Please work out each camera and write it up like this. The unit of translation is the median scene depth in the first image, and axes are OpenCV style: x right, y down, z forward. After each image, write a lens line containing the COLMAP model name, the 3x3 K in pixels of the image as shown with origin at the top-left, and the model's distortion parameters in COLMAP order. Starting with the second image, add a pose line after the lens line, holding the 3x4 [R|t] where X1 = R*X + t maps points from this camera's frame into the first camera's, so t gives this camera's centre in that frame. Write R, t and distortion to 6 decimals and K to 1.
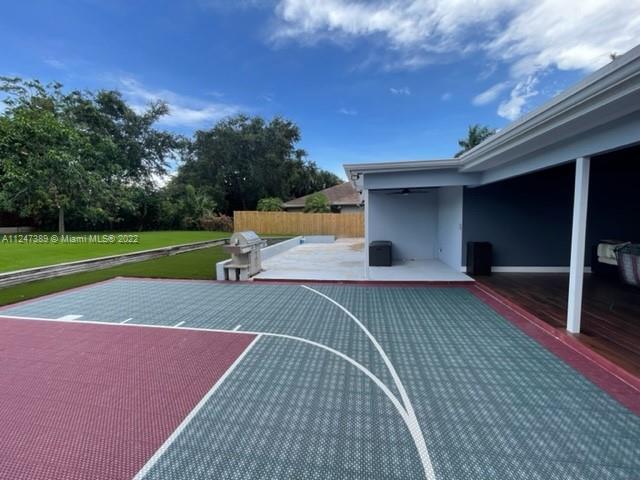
lens RADIAL K [[259.0, 0, 320.6], [0, 259.0, 239.8], [0, 0, 1]] dist [-0.003104, -0.000463]
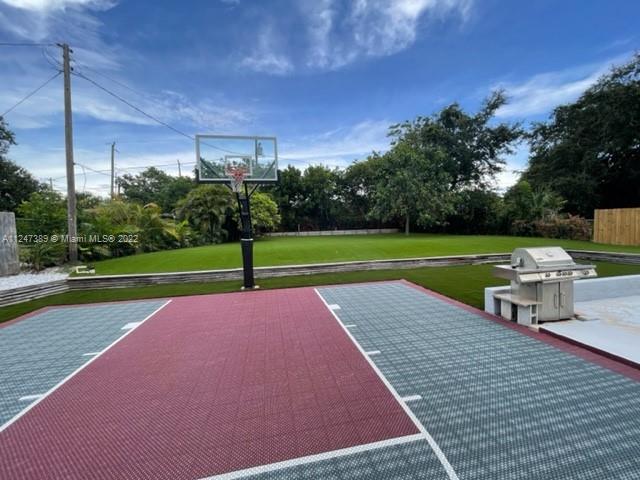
lens RADIAL K [[259.0, 0, 320.6], [0, 259.0, 239.8], [0, 0, 1]] dist [-0.003104, -0.000463]
pose [[0.346846, 0.055357, -0.936287, 0.042822], [-0.059612, 0.997540, 0.036896, -0.016841], [0.936026, 0.043016, 0.349293, 0.115773]]
